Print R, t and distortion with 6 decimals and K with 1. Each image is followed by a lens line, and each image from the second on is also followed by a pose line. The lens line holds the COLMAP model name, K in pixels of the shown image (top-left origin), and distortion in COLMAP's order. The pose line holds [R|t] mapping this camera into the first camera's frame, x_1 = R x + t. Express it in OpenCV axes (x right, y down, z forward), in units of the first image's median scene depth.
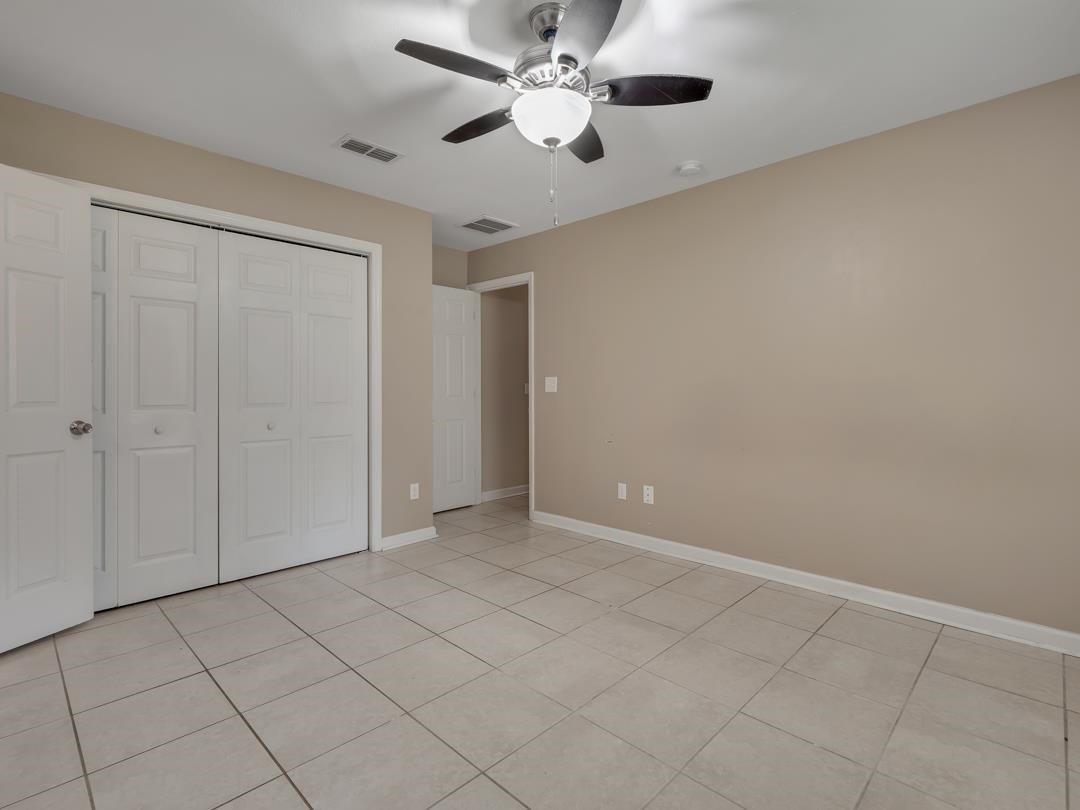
lens RADIAL K [[523.0, 0, 536.8], [0, 523.0, 398.1], [0, 0, 1]] dist [0.004633, -0.008184]
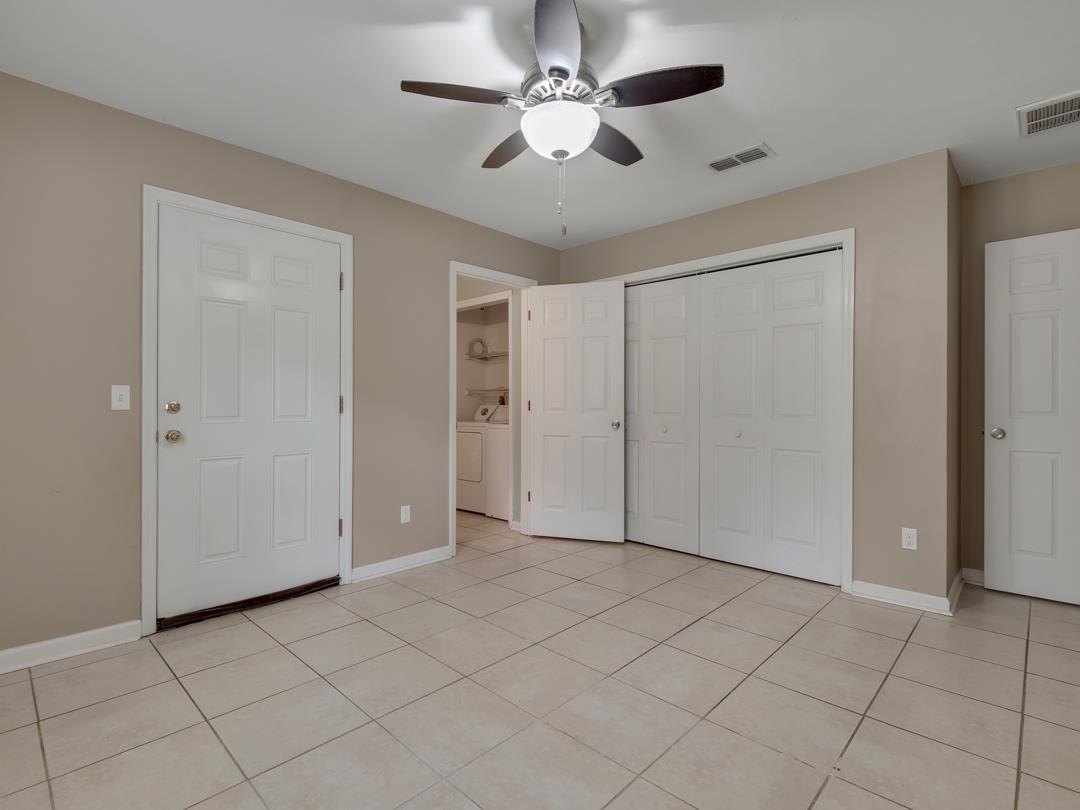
lens RADIAL K [[532.6, 0, 538.6], [0, 532.6, 408.7], [0, 0, 1]] dist [0.012752, -0.009553]
pose [[0.007008, 0.012719, -0.999895, 0.841221], [-0.019655, 0.999728, 0.012579, -0.008242], [0.999782, 0.019565, 0.007256, 0.754557]]
